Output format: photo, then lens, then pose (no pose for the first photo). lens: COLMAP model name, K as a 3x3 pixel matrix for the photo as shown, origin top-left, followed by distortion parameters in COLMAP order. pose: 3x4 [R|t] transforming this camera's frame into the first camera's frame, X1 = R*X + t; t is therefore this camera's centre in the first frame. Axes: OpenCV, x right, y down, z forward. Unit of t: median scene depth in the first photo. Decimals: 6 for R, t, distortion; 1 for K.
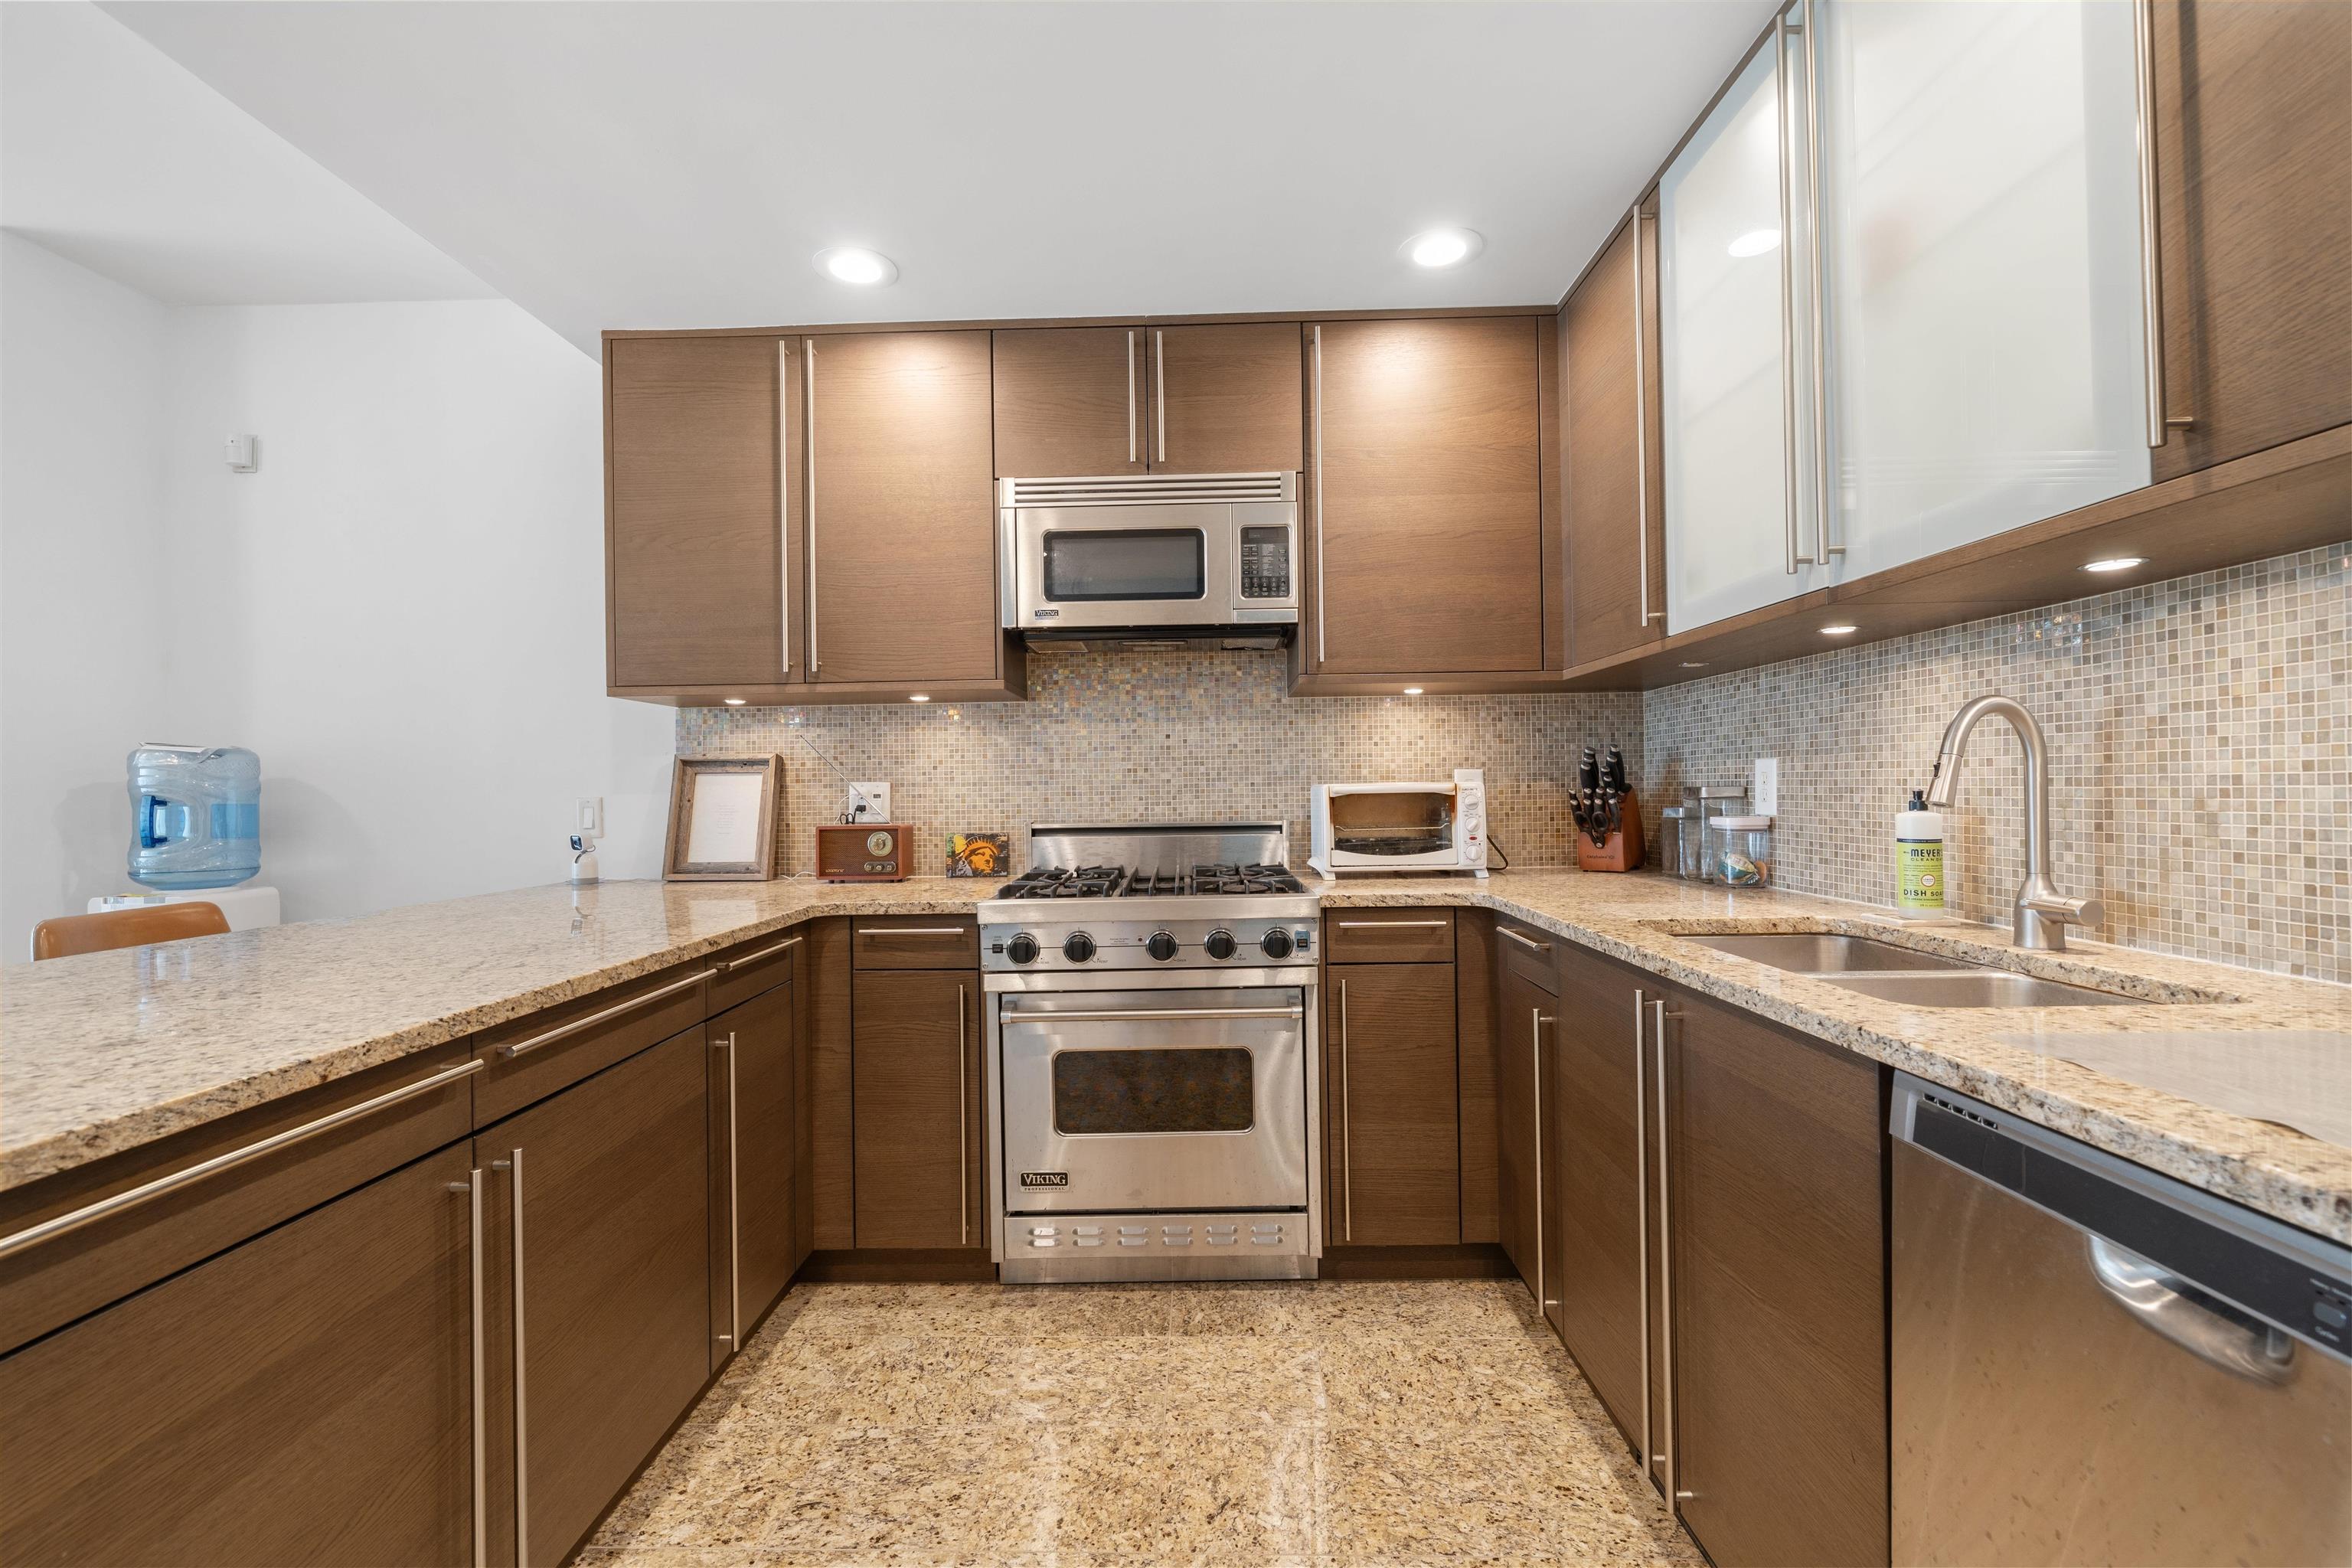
lens RADIAL K [[1012.5, 0, 1176.0], [0, 1012.5, 784.0], [0, 0, 1]] dist [0.000276, -0.000247]
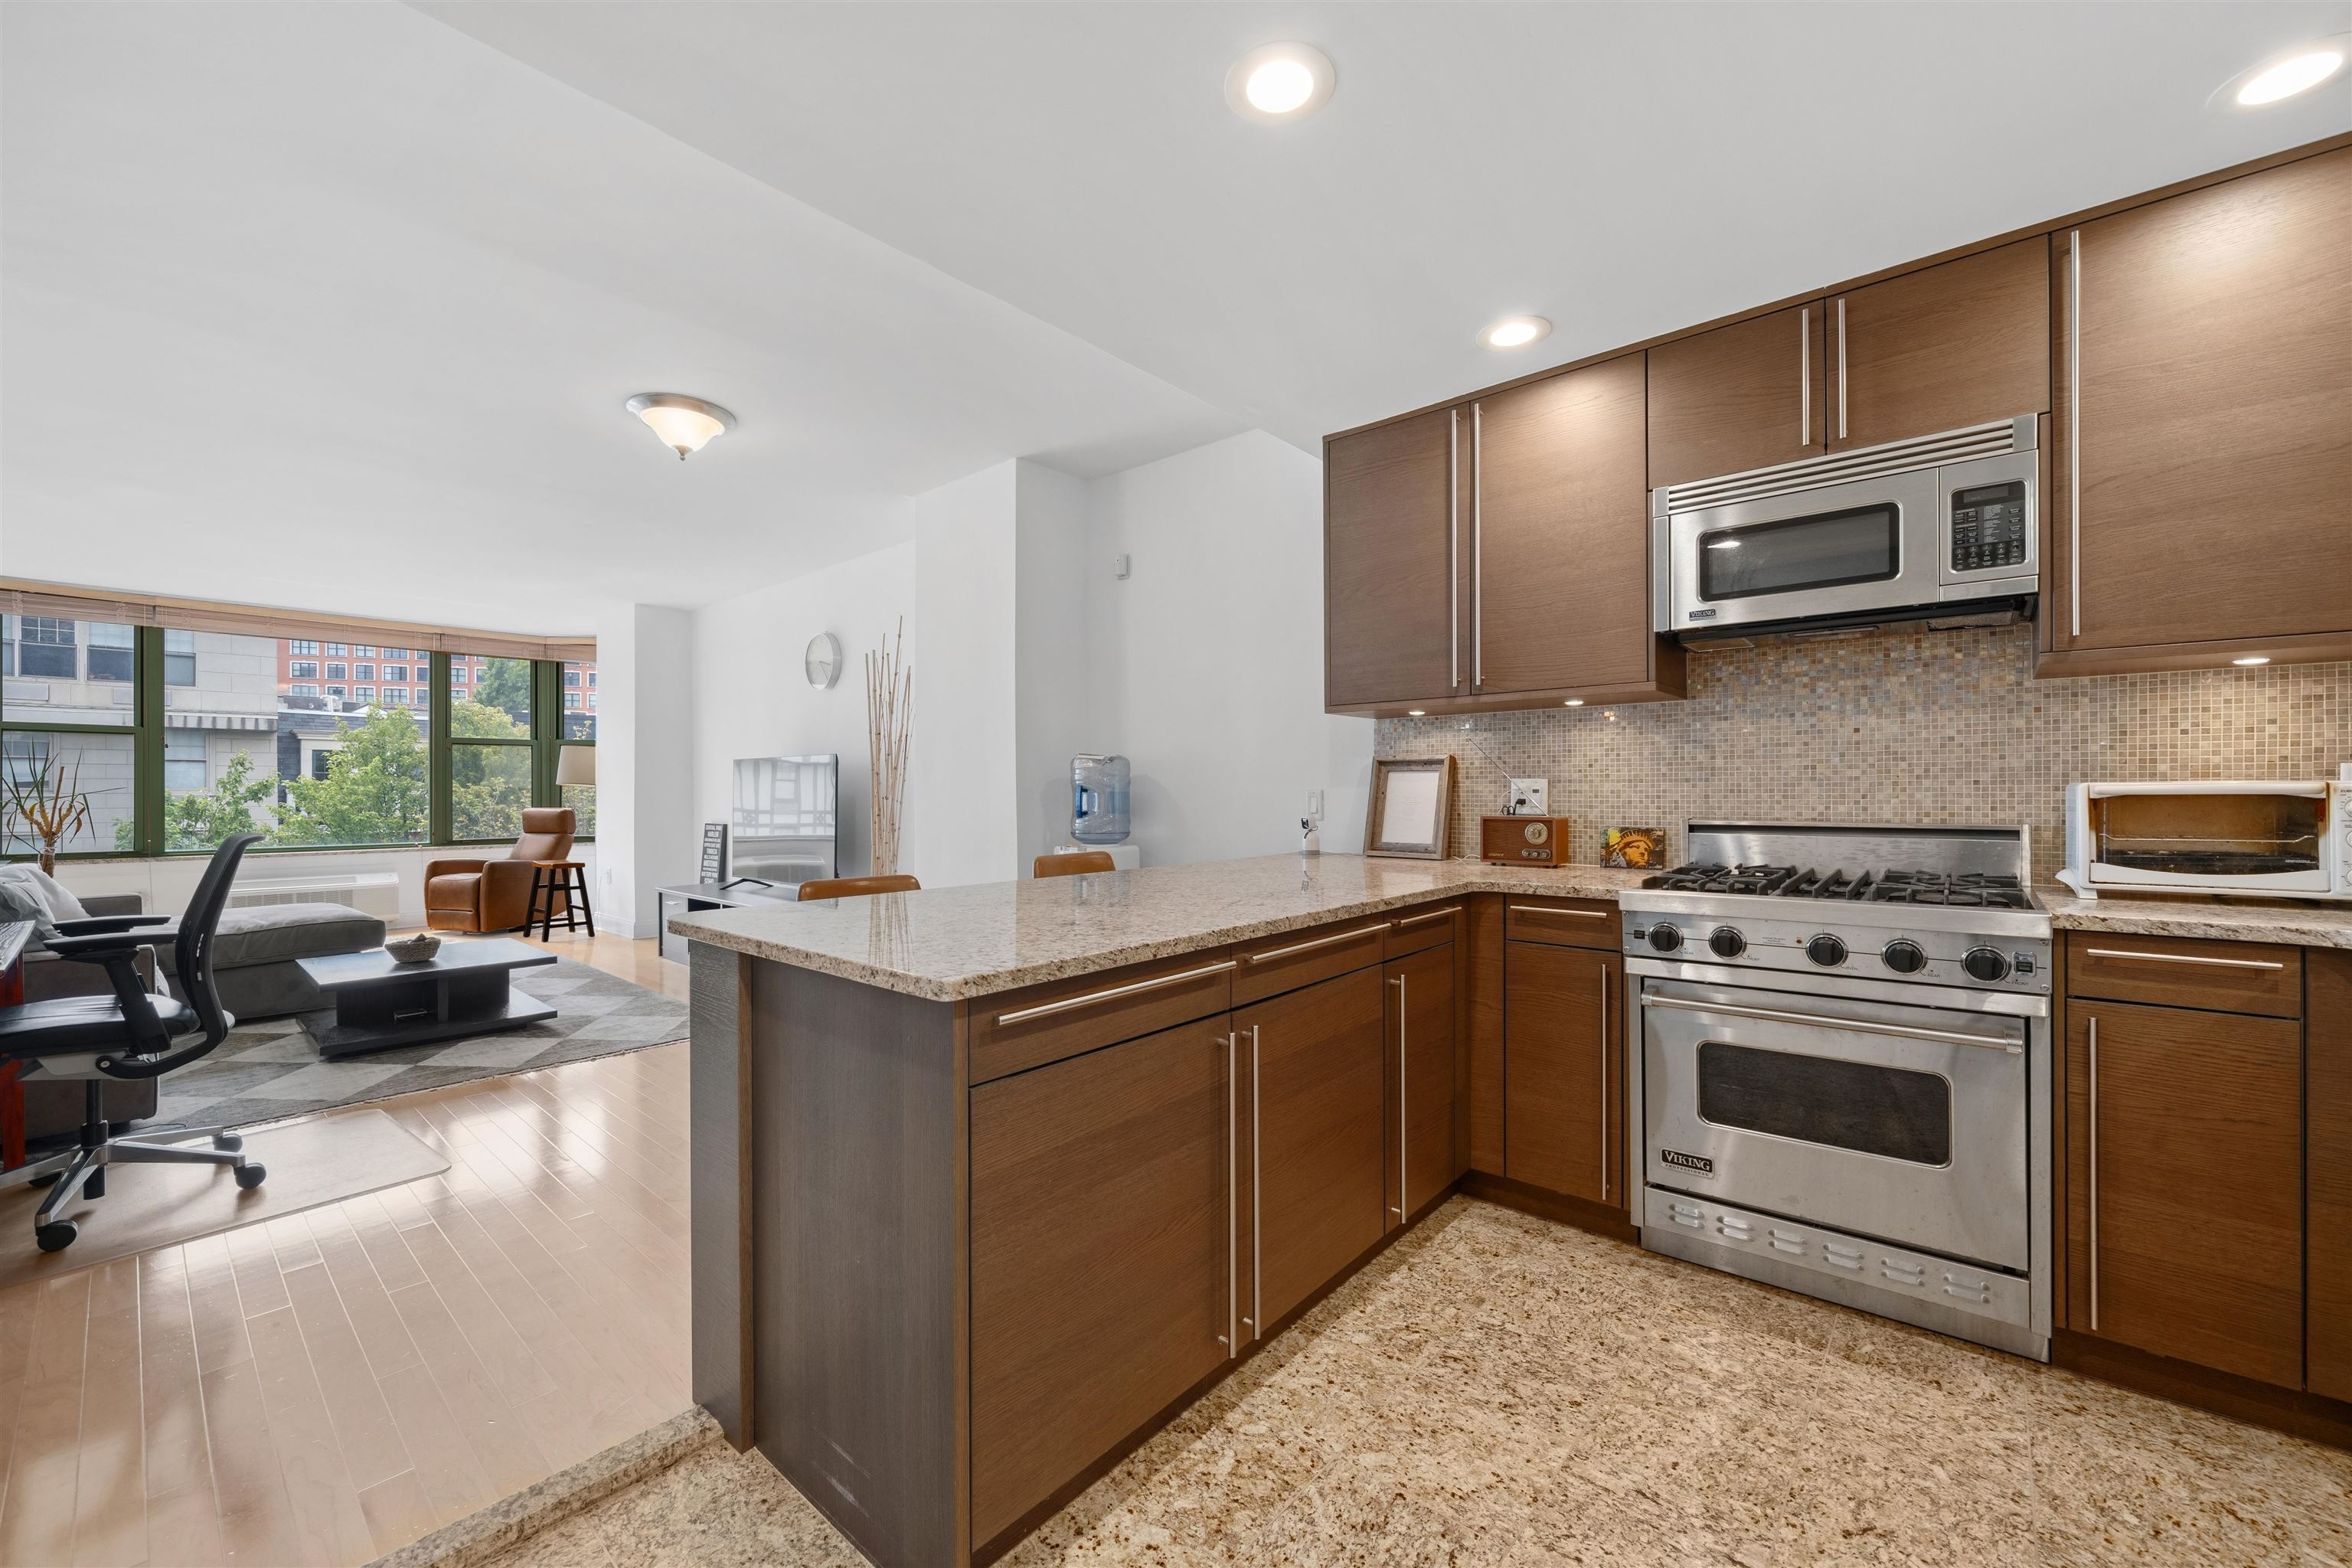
lens RADIAL K [[917.1, 0, 1177.3], [0, 917.1, 791.3], [0, 0, 1]] dist [-0.000511, 0.000079]
pose [[0.773796, 0.011313, -0.633334, 0.056732], [-0.003176, 0.999897, 0.013981, -0.001030], [0.633427, -0.008807, 0.773752, -0.057837]]
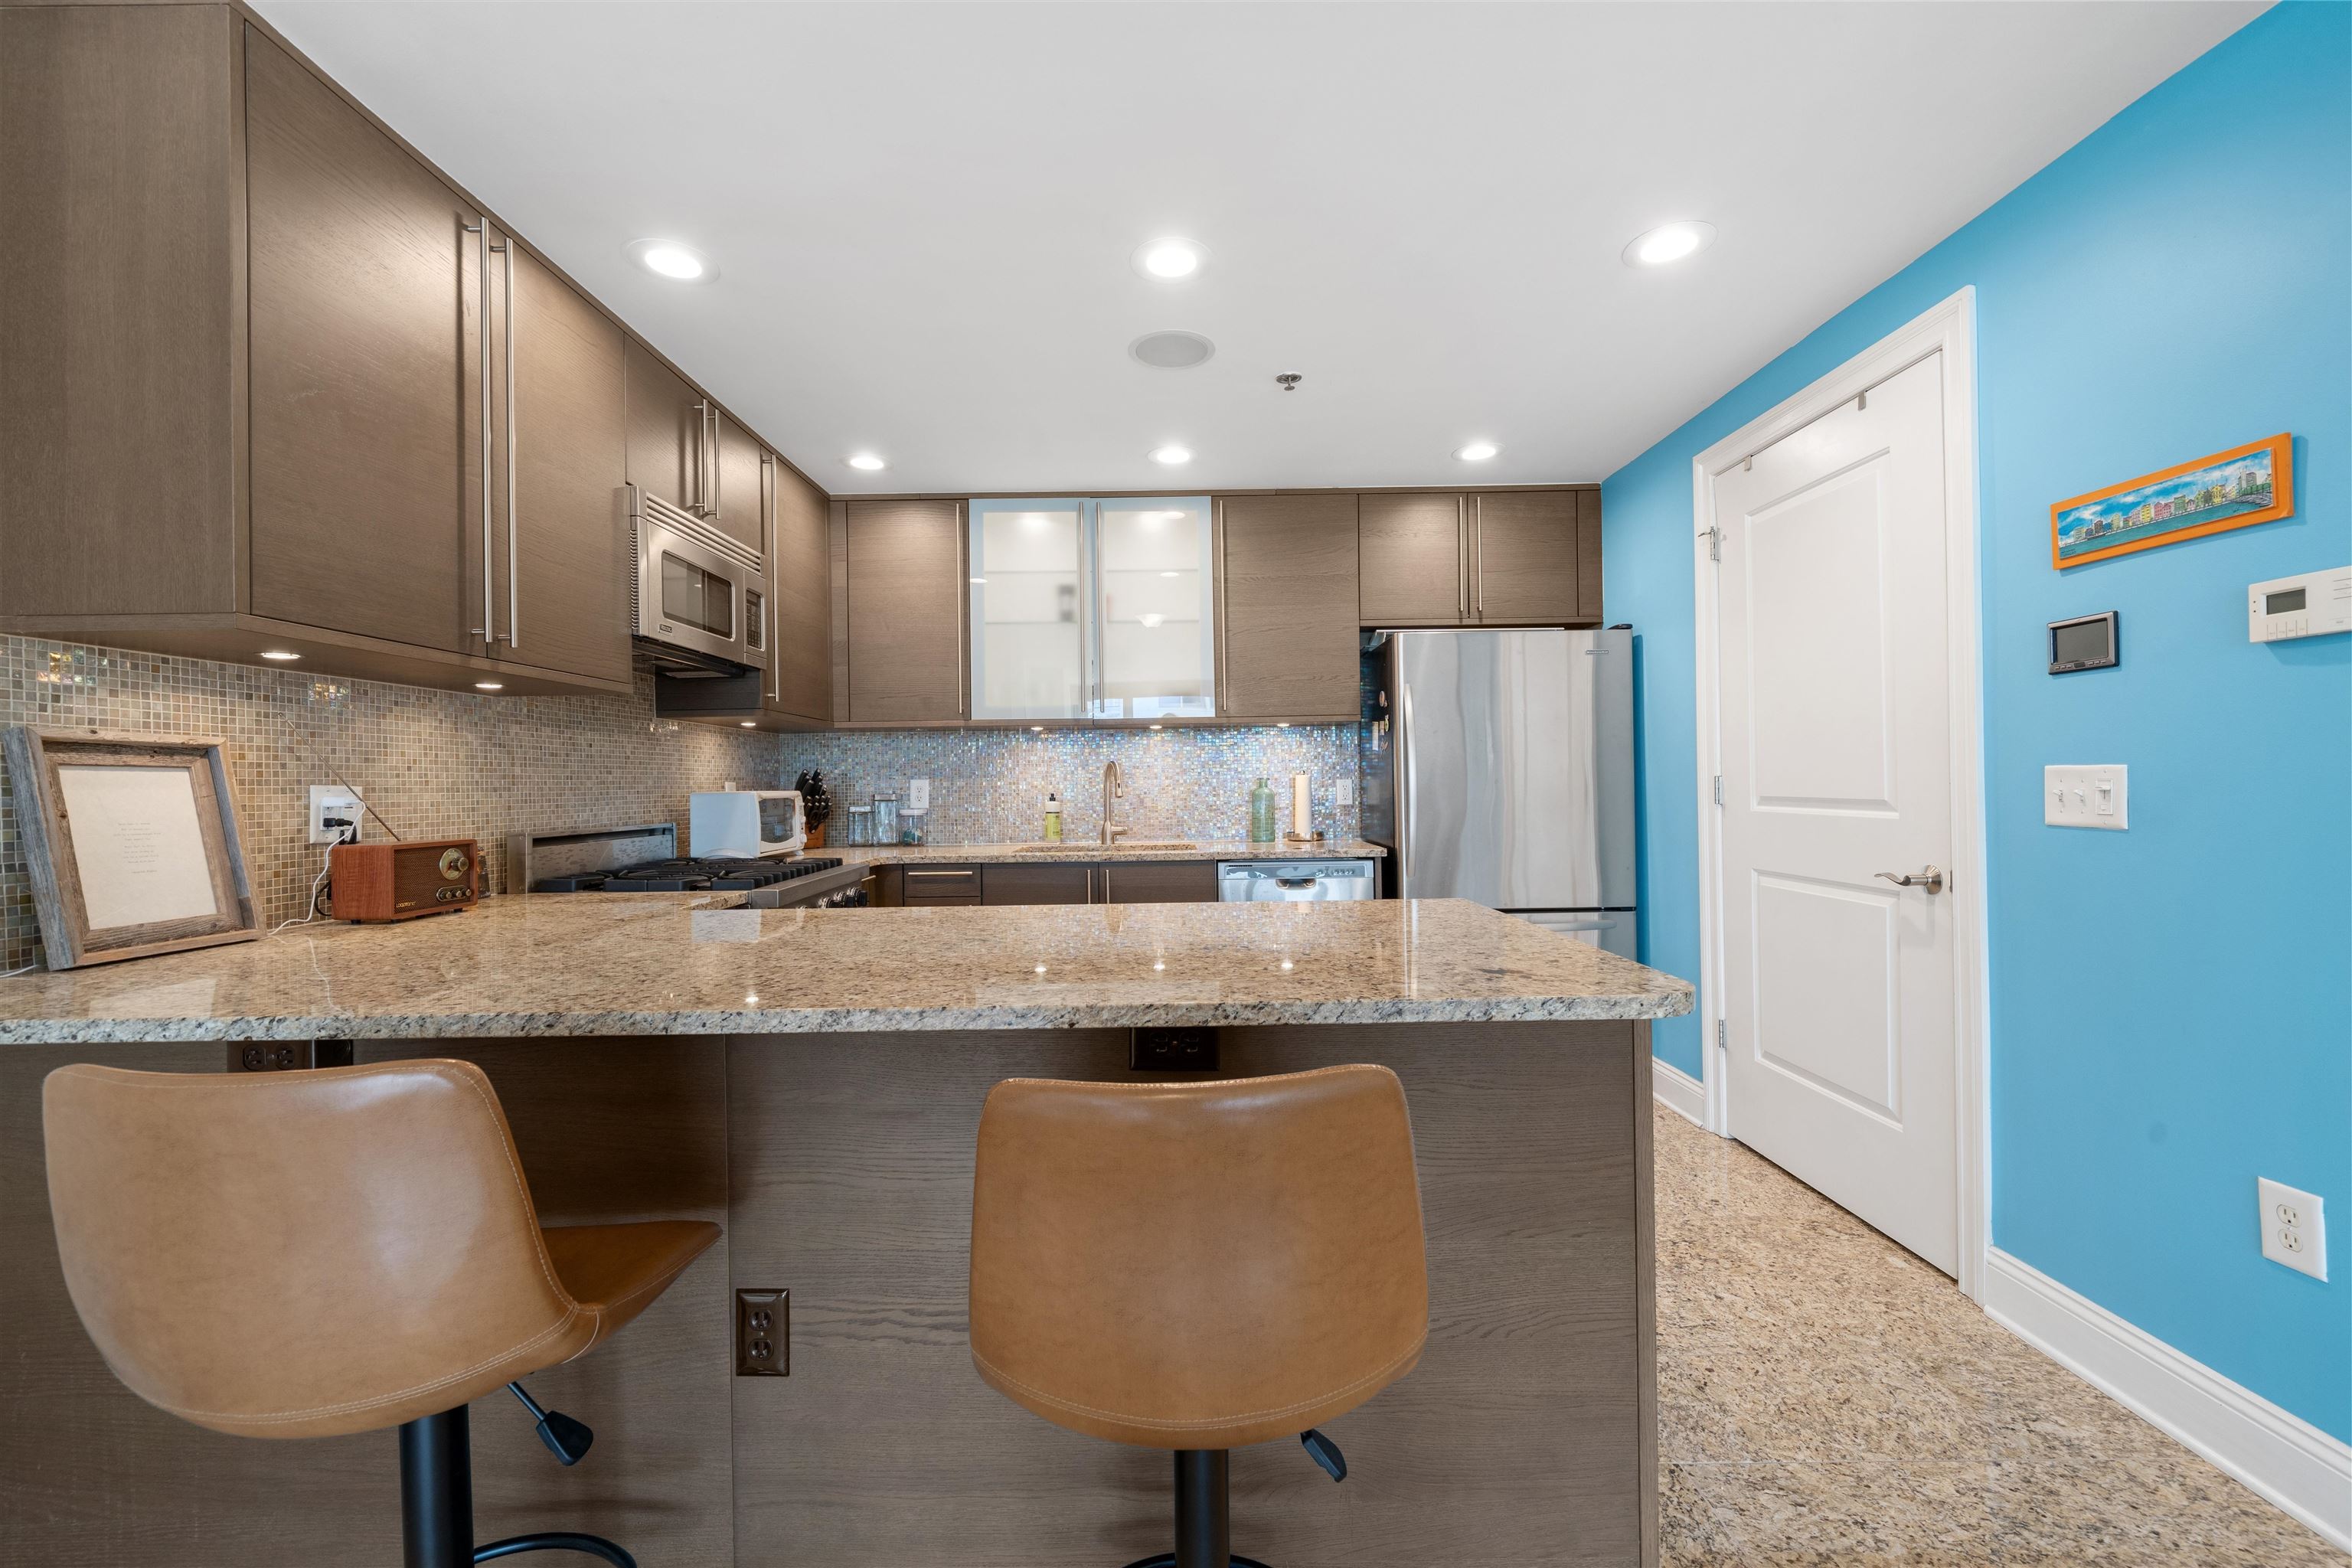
lens RADIAL K [[917.1, 0, 1177.3], [0, 917.1, 791.3], [0, 0, 1]] dist [-0.000511, 0.000079]
pose [[-0.024828, 0.007787, 0.999661, -1.280304], [0.006069, 0.999952, -0.007639, 0.014275], [-0.999673, 0.005878, -0.024874, 0.565620]]
